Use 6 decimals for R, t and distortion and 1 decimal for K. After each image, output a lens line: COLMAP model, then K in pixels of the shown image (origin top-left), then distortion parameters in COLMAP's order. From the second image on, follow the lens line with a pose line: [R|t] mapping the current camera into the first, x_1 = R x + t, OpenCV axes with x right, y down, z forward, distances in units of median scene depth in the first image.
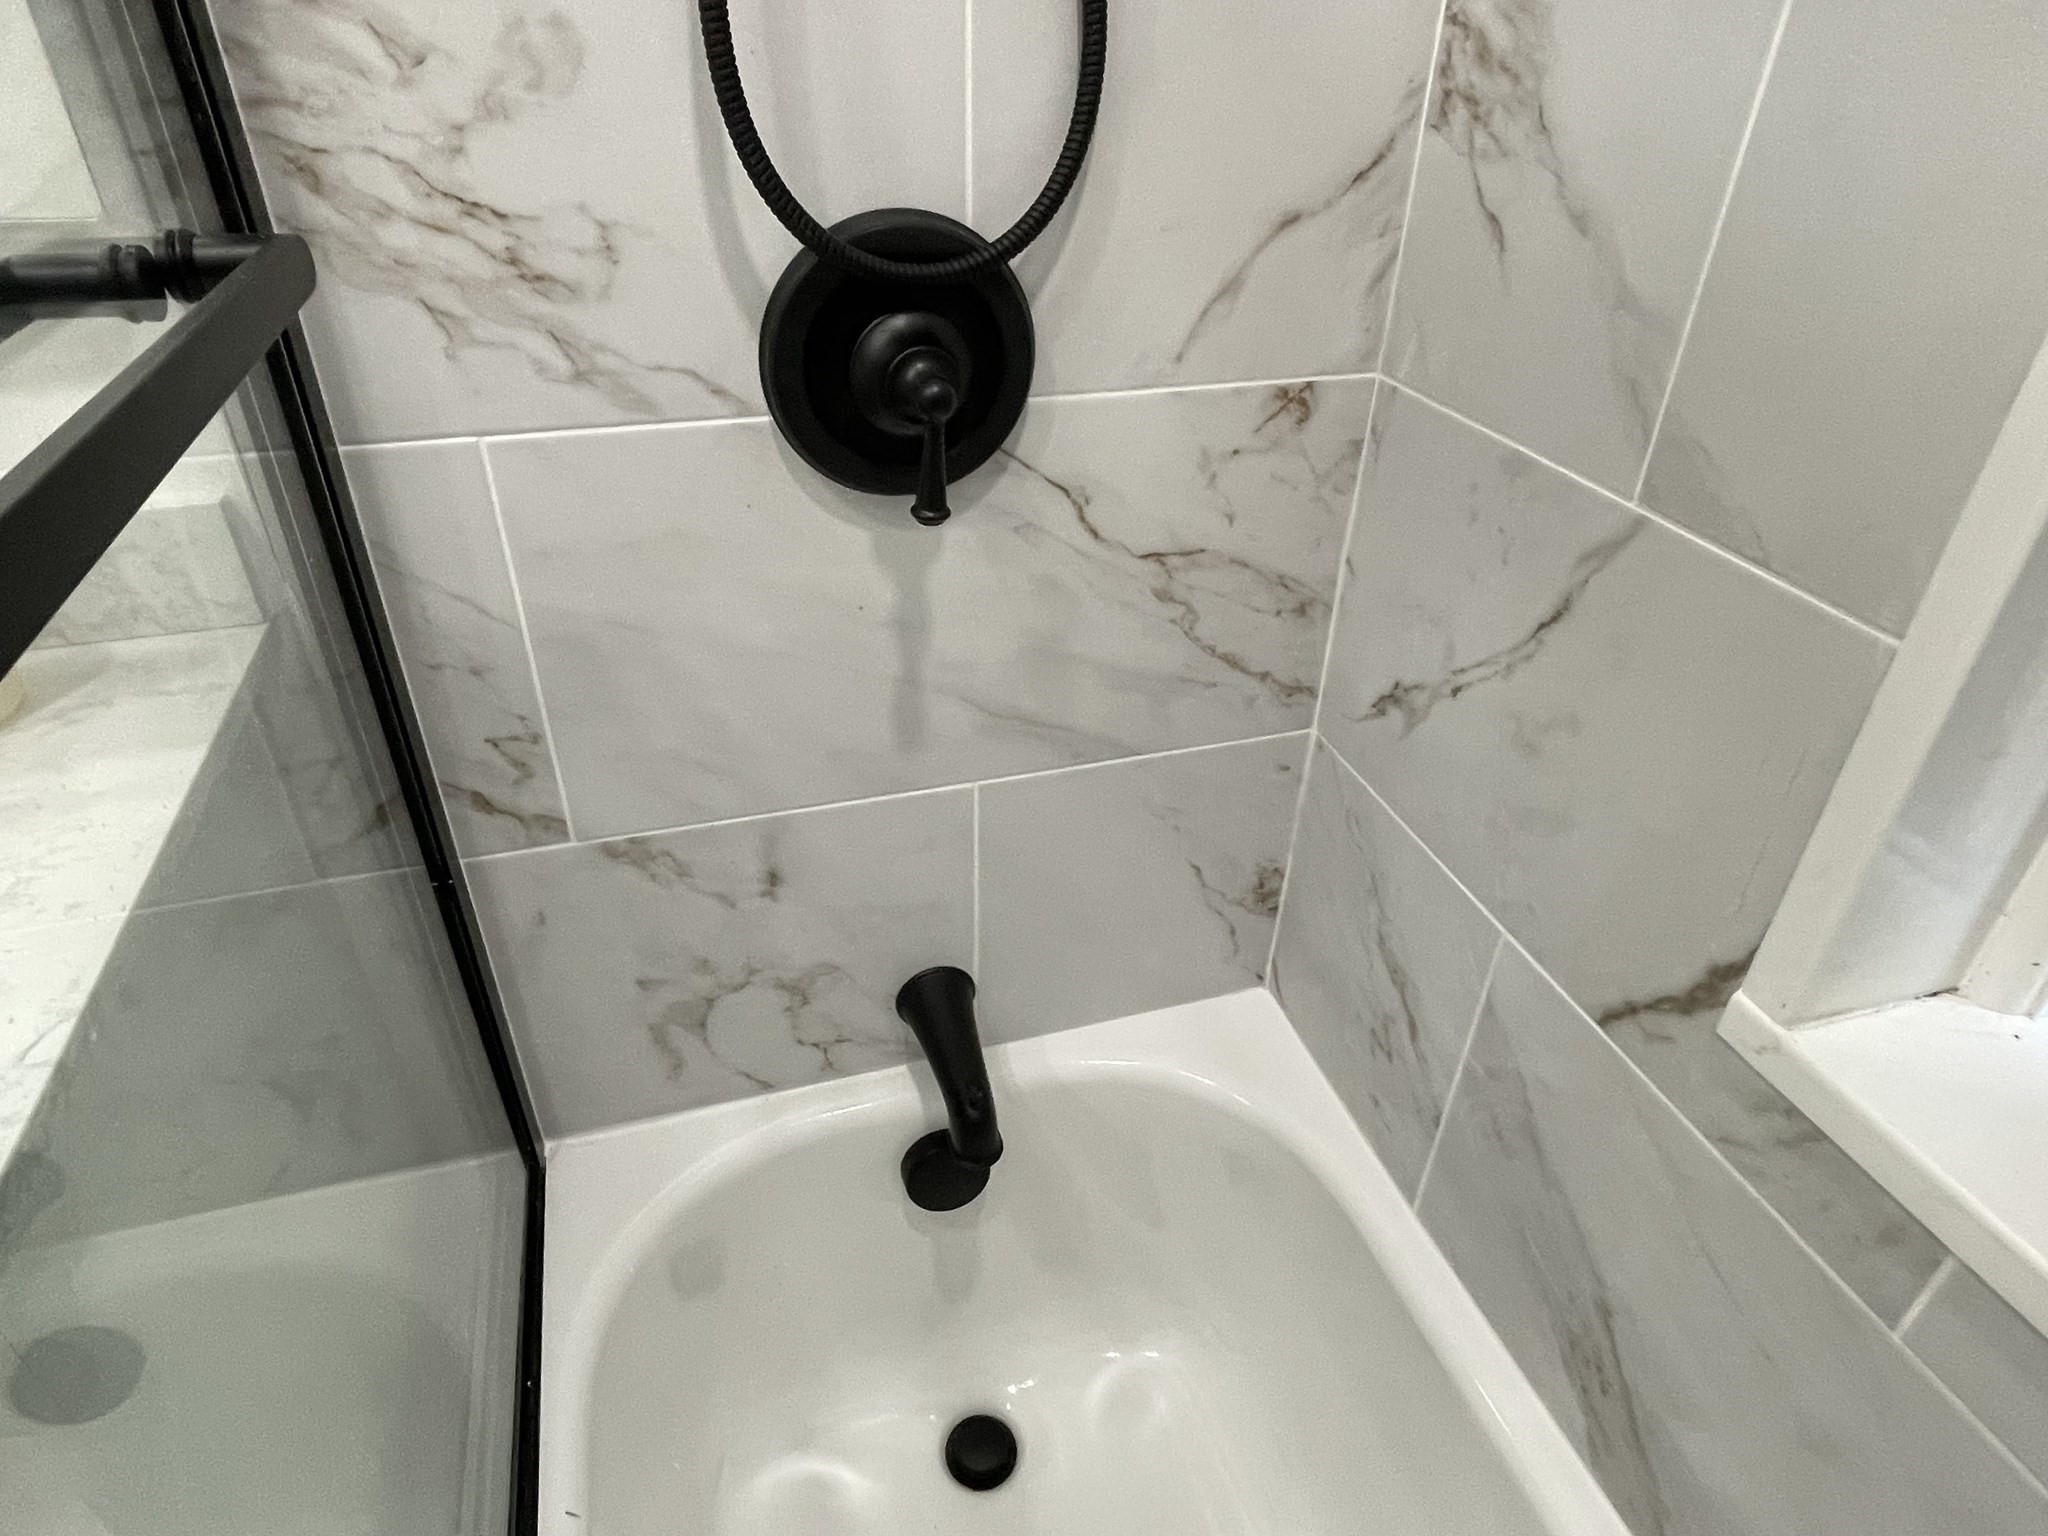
lens RADIAL K [[1205.5, 0, 1017.5], [0, 1205.5, 771.8], [0, 0, 1]] dist [-0.001939, -0.000938]
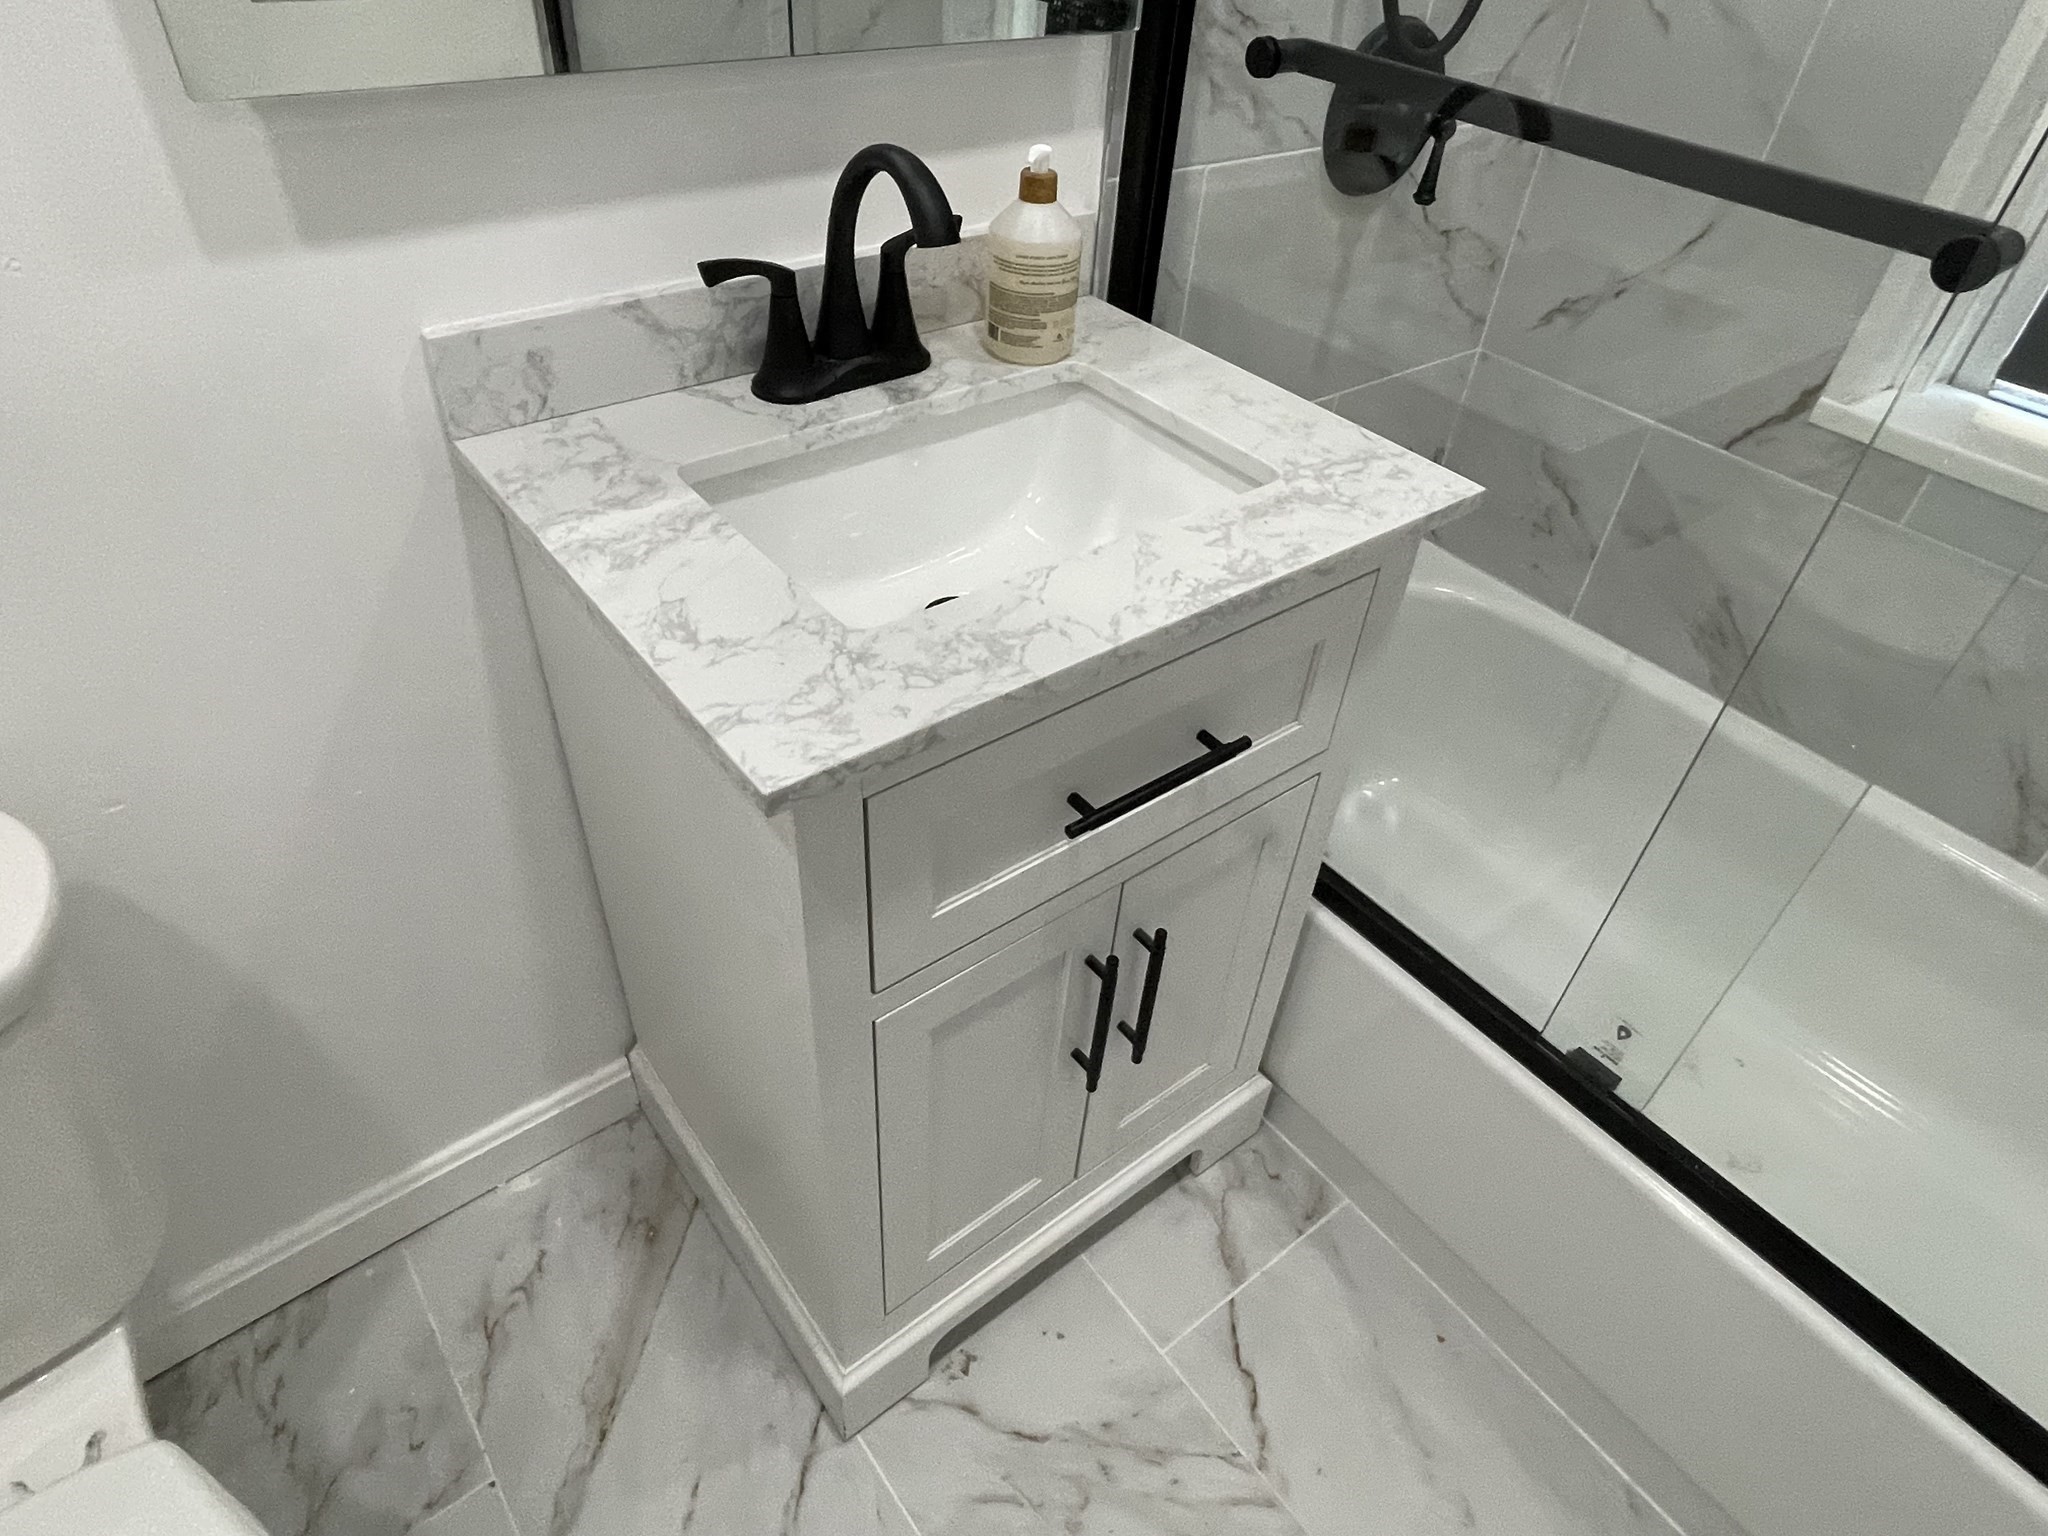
lens RADIAL K [[1205.5, 0, 1019.0], [0, 1205.5, 761.6], [0, 0, 1]] dist [-0.001939, -0.000938]
pose [[0.934933, -0.198000, 0.294443, -1.083769], [0.155326, 0.974475, 0.162088, 0.174441], [-0.319020, -0.105807, 0.941823, -0.464850]]
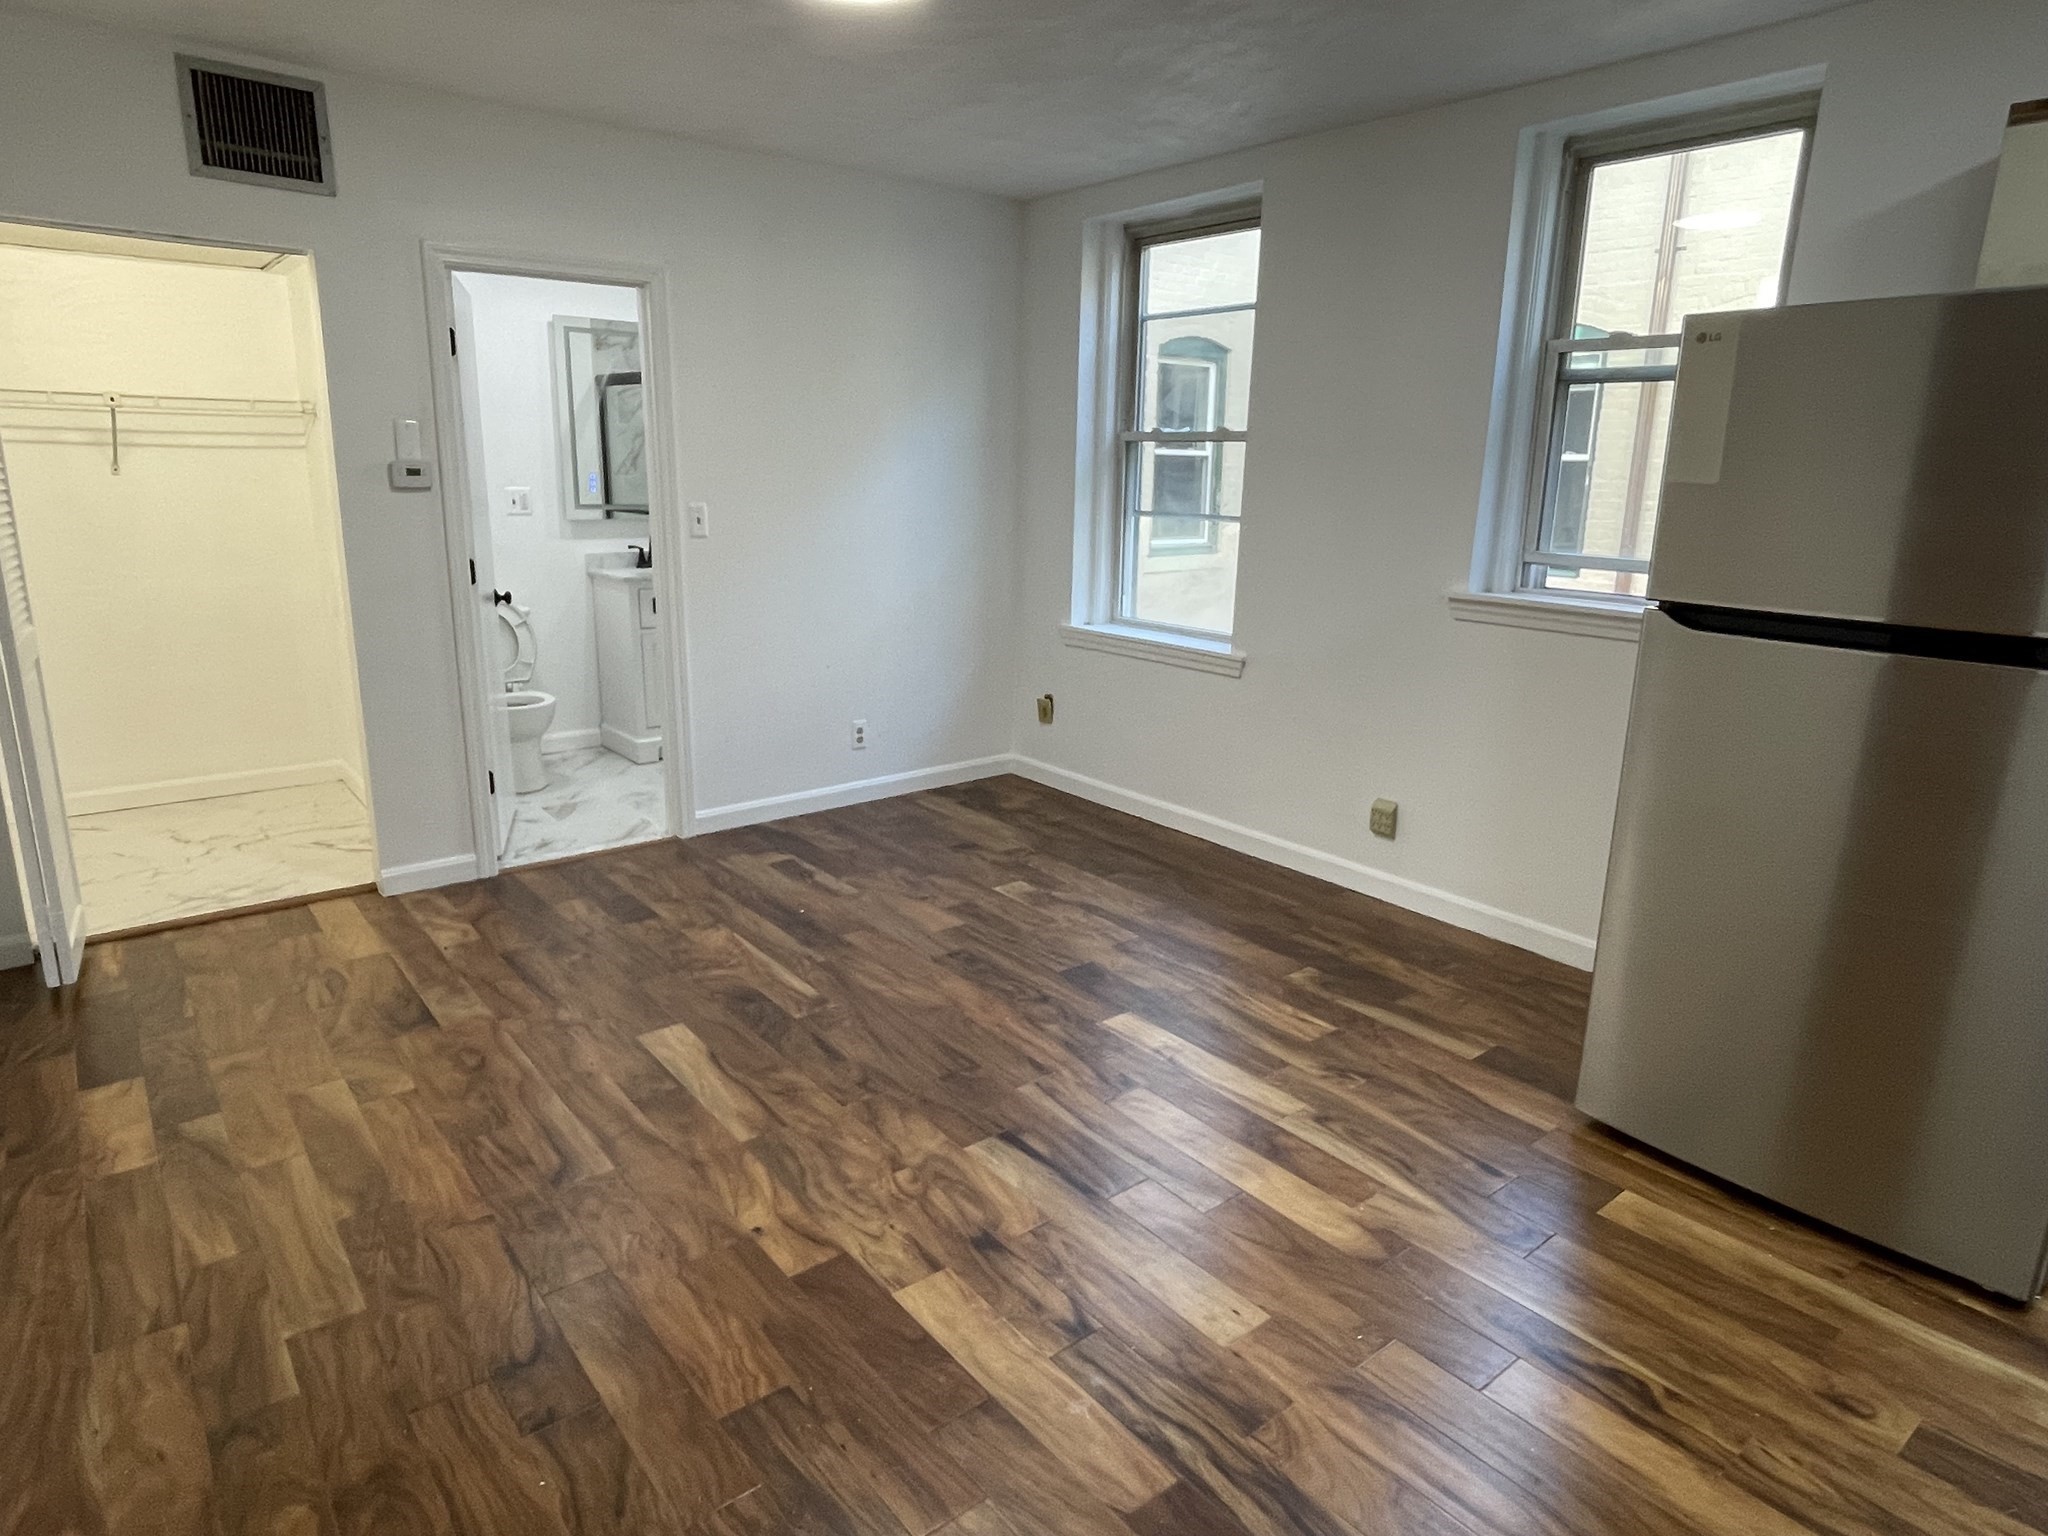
lens RADIAL K [[1205.5, 0, 1014.5], [0, 1205.5, 759.7], [0, 0, 1]] dist [-0.001939, -0.000938]
pose [[0.930934, -0.084537, 0.355269, -1.428067], [0.196291, 0.936188, -0.291586, 3.329621], [-0.307948, 0.341183, 0.888123, -5.504989]]
